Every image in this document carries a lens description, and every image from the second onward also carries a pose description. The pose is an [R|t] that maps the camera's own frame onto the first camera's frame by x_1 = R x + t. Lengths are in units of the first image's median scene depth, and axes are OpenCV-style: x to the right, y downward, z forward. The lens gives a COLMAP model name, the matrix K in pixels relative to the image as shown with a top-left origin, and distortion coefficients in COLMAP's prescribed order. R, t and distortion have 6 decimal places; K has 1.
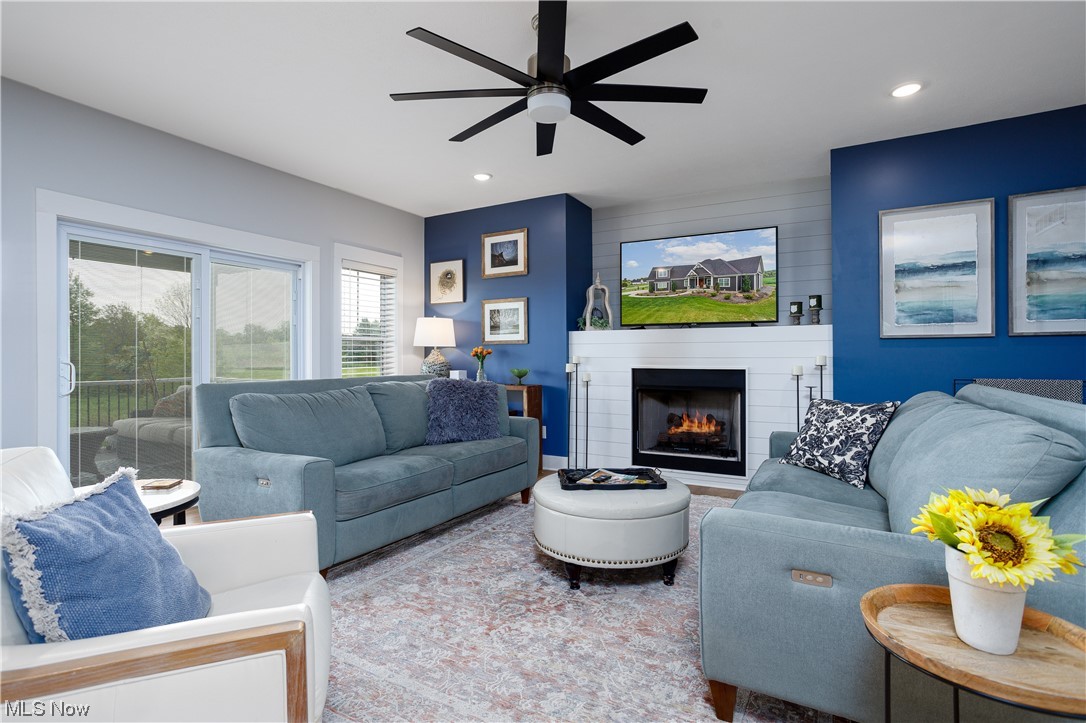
lens RADIAL K [[530.6, 0, 539.6], [0, 530.6, 359.4], [0, 0, 1]] dist [-0.044408, 0.027800]
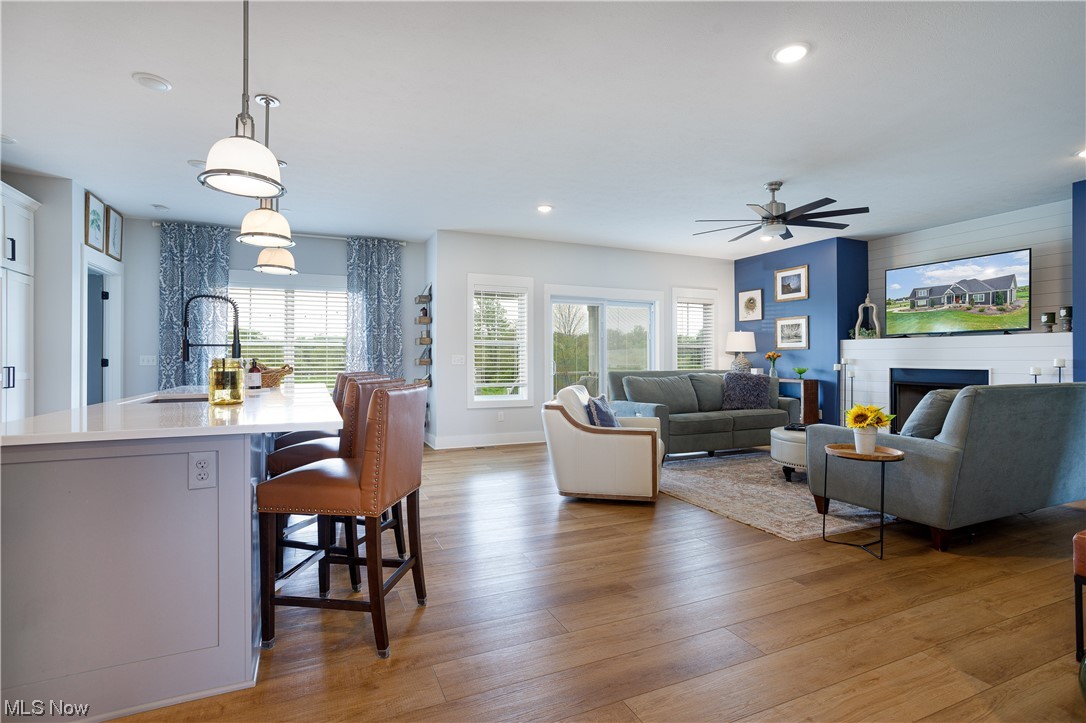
lens RADIAL K [[530.6, 0, 539.6], [0, 530.6, 359.4], [0, 0, 1]] dist [-0.044408, 0.027800]
pose [[0.808089, 0.003828, -0.589048, 0.228807], [-0.006185, 0.999979, -0.001986, 0.003327], [0.589028, 0.005248, 0.808096, -0.531142]]
